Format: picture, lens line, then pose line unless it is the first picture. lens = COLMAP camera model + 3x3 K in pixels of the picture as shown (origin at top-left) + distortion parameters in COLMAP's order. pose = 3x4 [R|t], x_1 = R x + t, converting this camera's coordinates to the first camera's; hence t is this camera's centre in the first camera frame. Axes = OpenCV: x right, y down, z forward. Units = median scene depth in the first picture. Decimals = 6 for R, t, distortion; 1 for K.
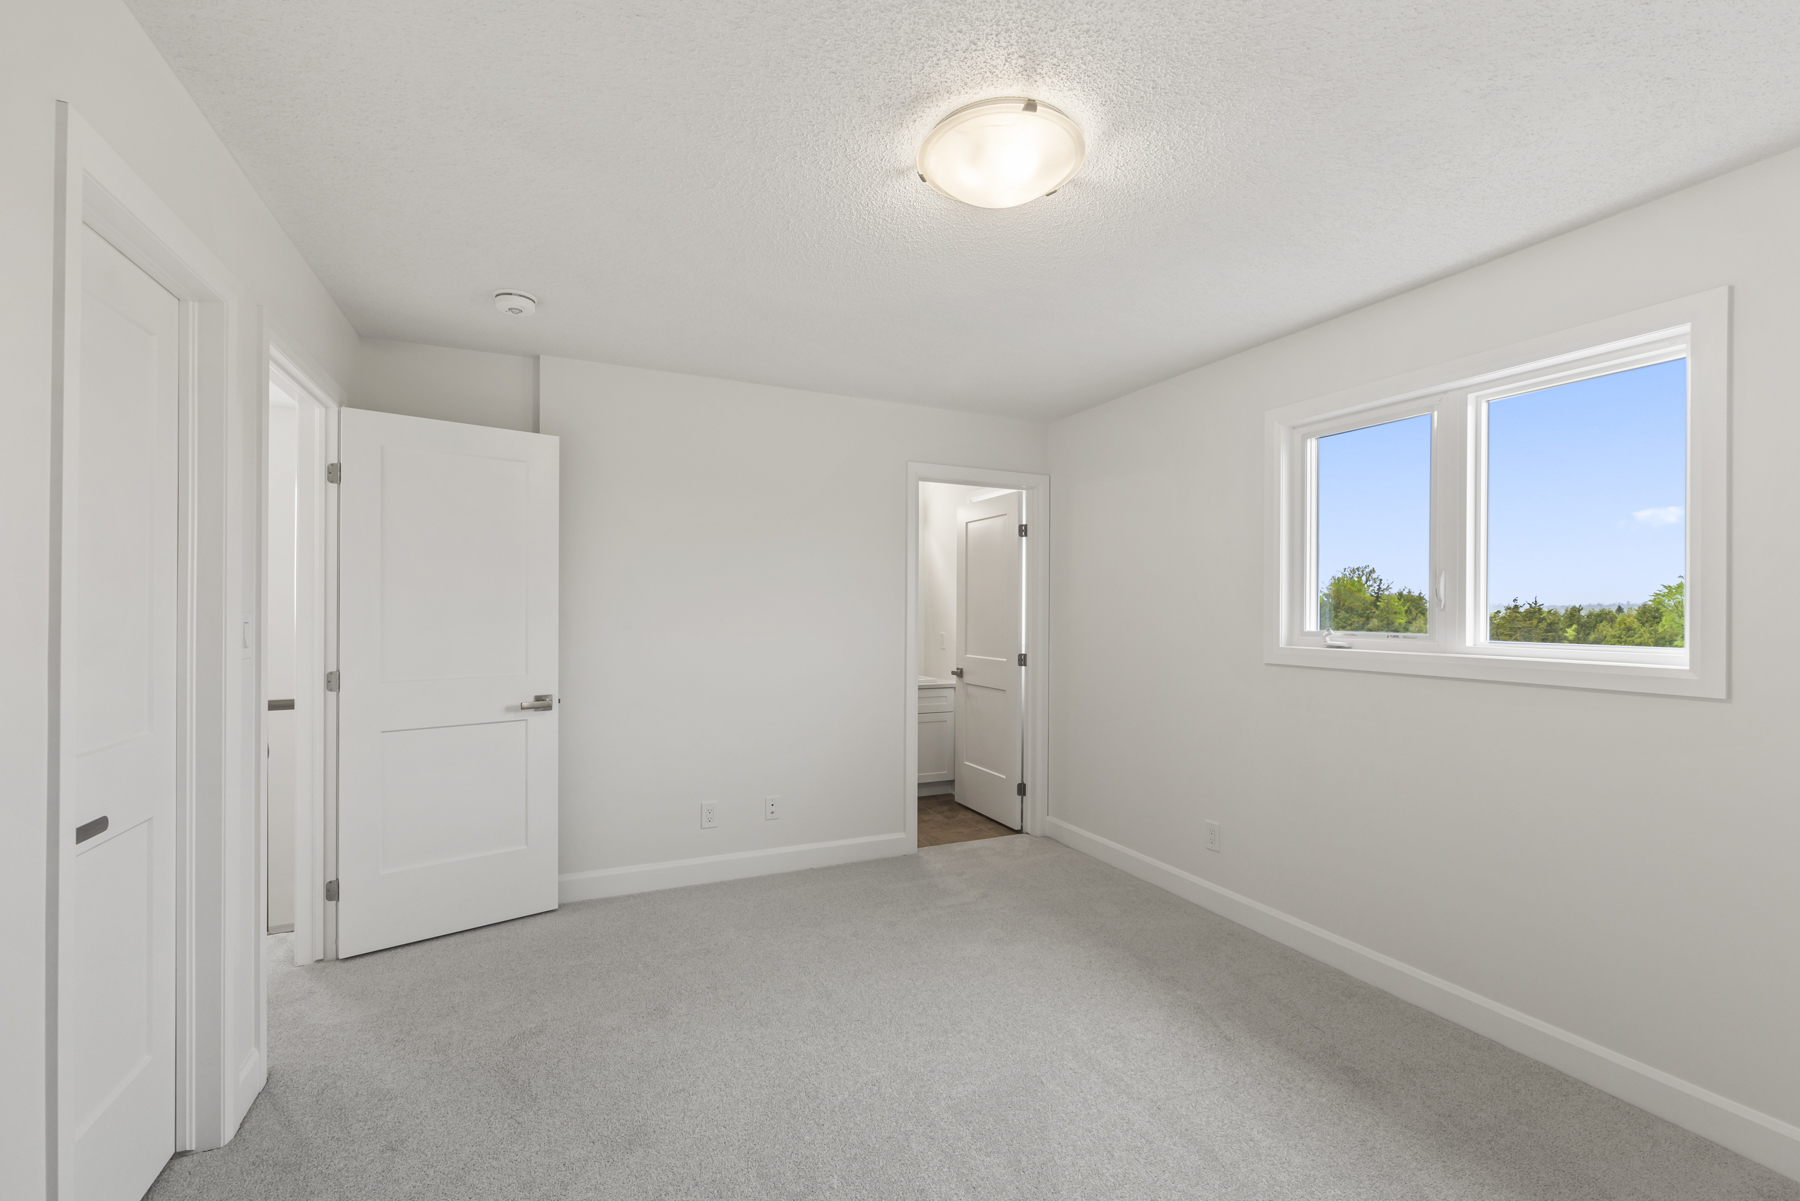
lens RADIAL K [[743.5, 0, 897.8], [0, 743.5, 602.9], [0, 0, 1]] dist [-0.000781, 0.000440]
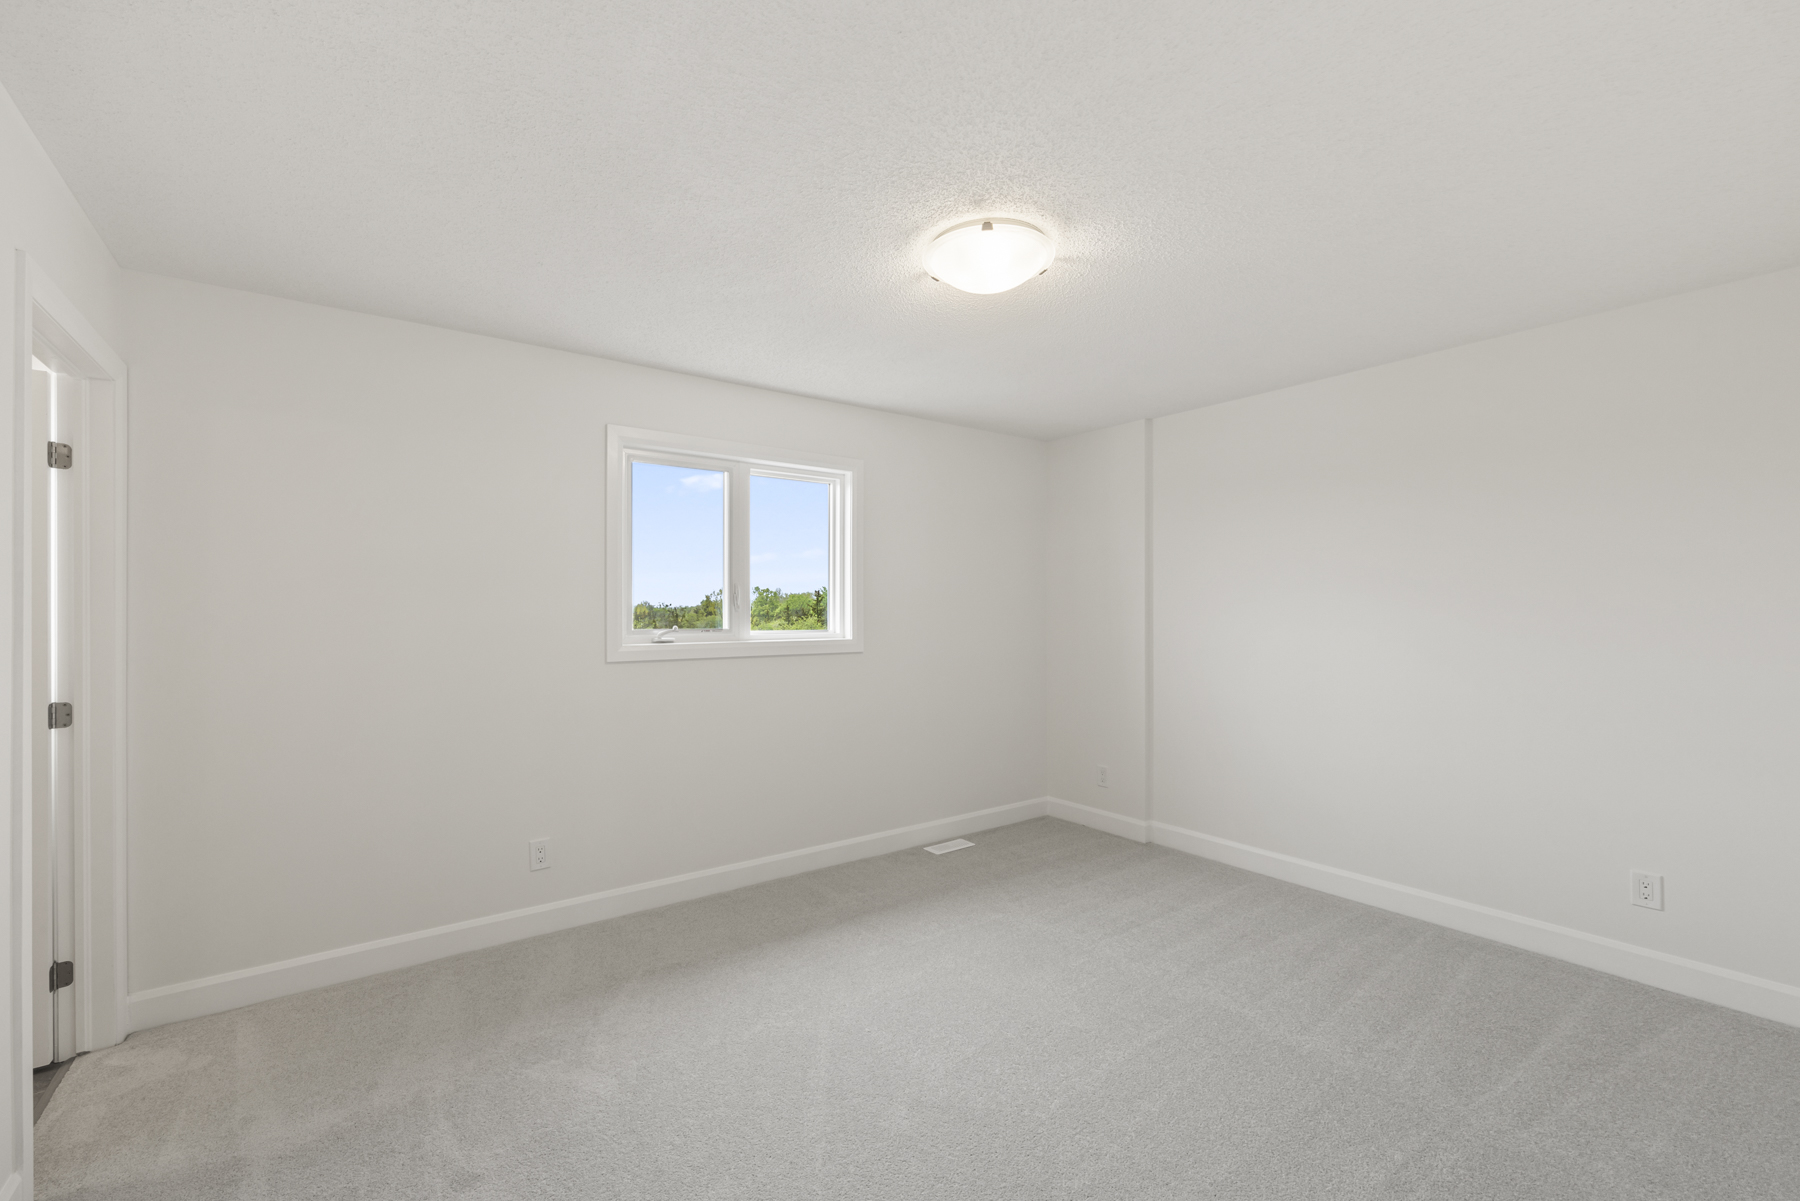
lens RADIAL K [[743.5, 0, 897.8], [0, 743.5, 602.9], [0, 0, 1]] dist [-0.000781, 0.000440]
pose [[-0.180143, -0.000353, 0.983640, -0.676864], [-0.005585, 0.999984, -0.000664, -0.005010], [-0.983625, -0.005613, -0.180142, 0.856191]]
